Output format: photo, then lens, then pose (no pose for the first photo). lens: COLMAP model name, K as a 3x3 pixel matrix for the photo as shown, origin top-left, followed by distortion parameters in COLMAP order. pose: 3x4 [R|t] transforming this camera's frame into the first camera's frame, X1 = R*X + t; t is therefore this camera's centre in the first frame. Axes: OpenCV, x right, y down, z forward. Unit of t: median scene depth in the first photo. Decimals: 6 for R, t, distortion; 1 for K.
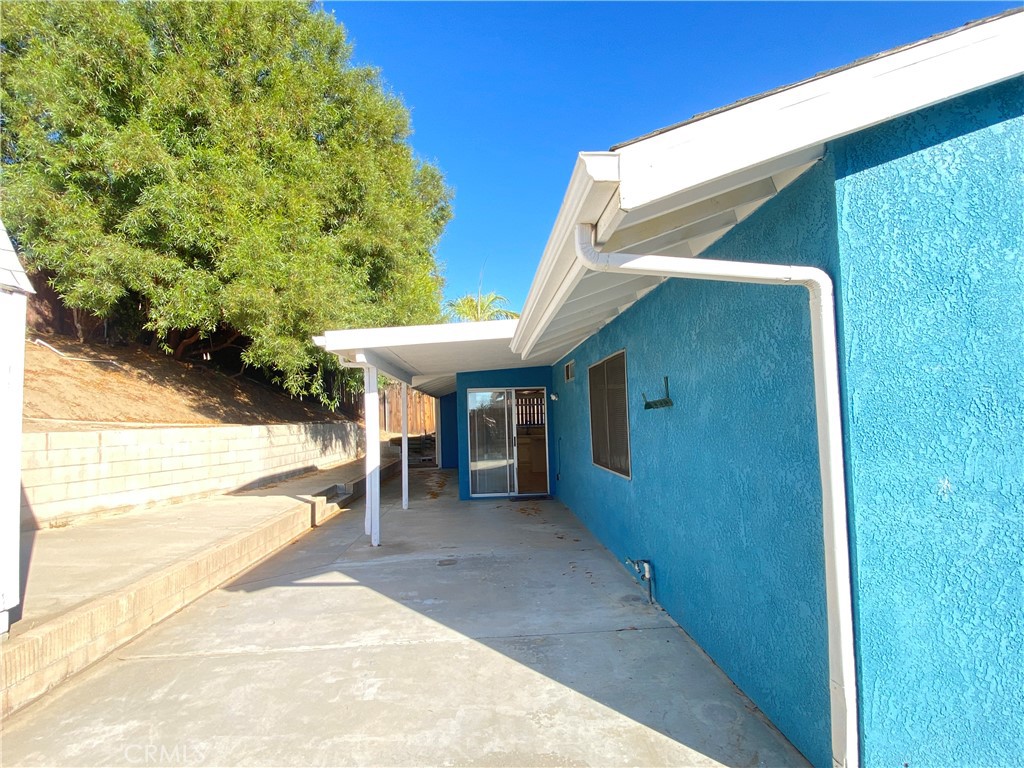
lens RADIAL K [[558.7, 0, 513.2], [0, 558.7, 390.4], [0, 0, 1]] dist [0.040348, -0.040159]
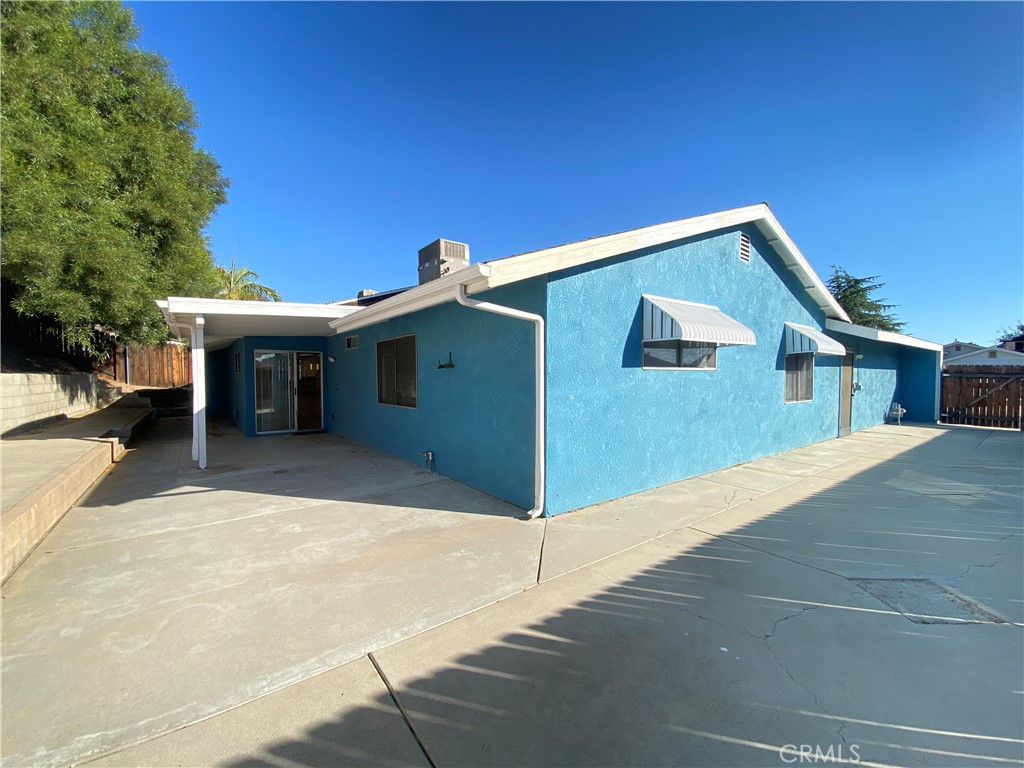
lens RADIAL K [[413.5, 0, 510.9], [0, 413.5, 386.1], [0, 0, 1]] dist [0.024191, -0.021534]
pose [[0.826248, 0.014567, 0.563118, -0.175597], [-0.050282, 0.997582, 0.047972, 0.006758], [-0.561058, -0.067951, 0.824983, -0.144450]]
